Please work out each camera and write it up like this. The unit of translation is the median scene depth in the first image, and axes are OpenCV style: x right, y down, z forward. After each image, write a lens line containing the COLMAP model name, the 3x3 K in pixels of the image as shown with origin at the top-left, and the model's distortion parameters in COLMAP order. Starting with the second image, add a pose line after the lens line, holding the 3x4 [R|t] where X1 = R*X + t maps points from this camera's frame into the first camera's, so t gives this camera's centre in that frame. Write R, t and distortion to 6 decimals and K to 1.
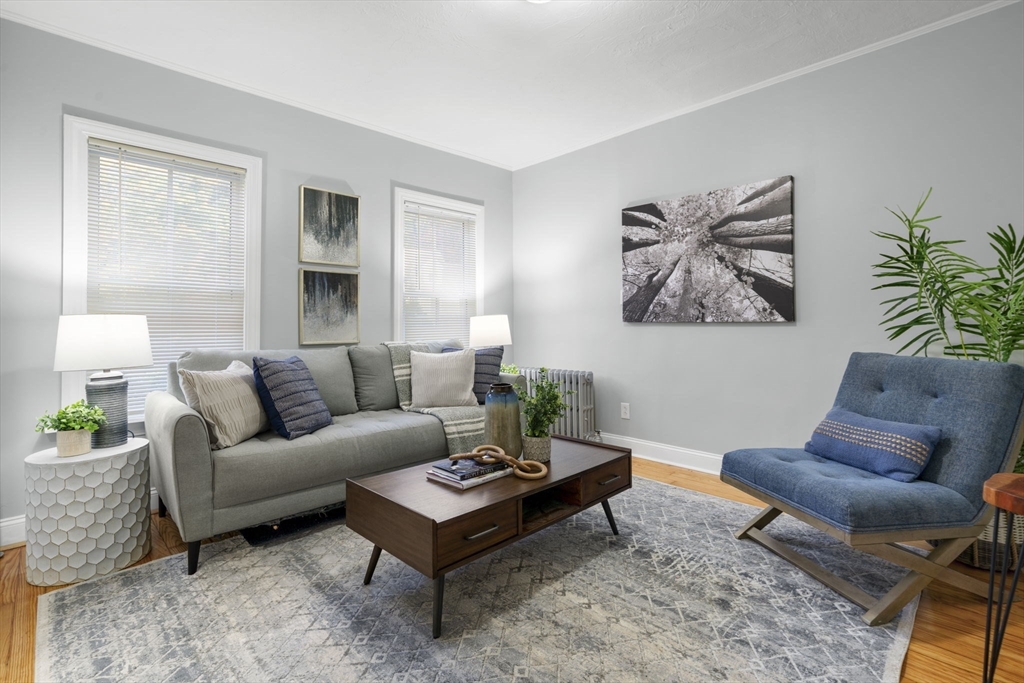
lens RADIAL K [[469.7, 0, 515.9], [0, 469.7, 322.6], [0, 0, 1]] dist [0.001182, -0.000209]
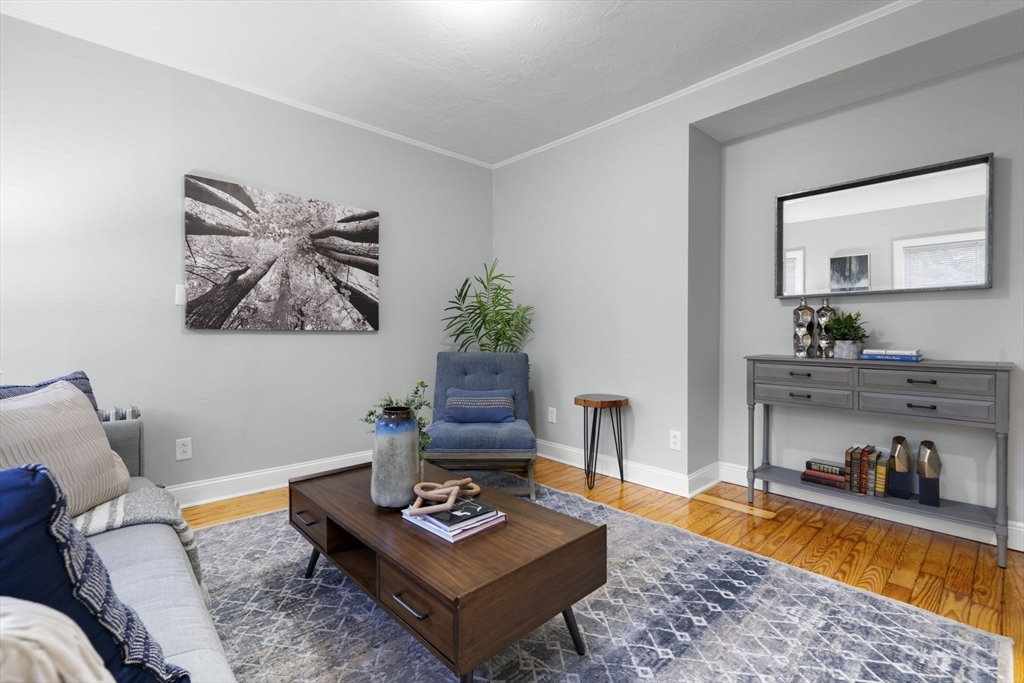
lens RADIAL K [[469.7, 0, 511.6], [0, 469.7, 337.0], [0, 0, 1]] dist [0.001182, -0.000209]
pose [[0.025565, -0.009589, 0.999627, -0.533820], [-0.010623, 0.999895, 0.009864, -0.001200], [-0.999617, -0.010871, 0.025461, 0.510020]]
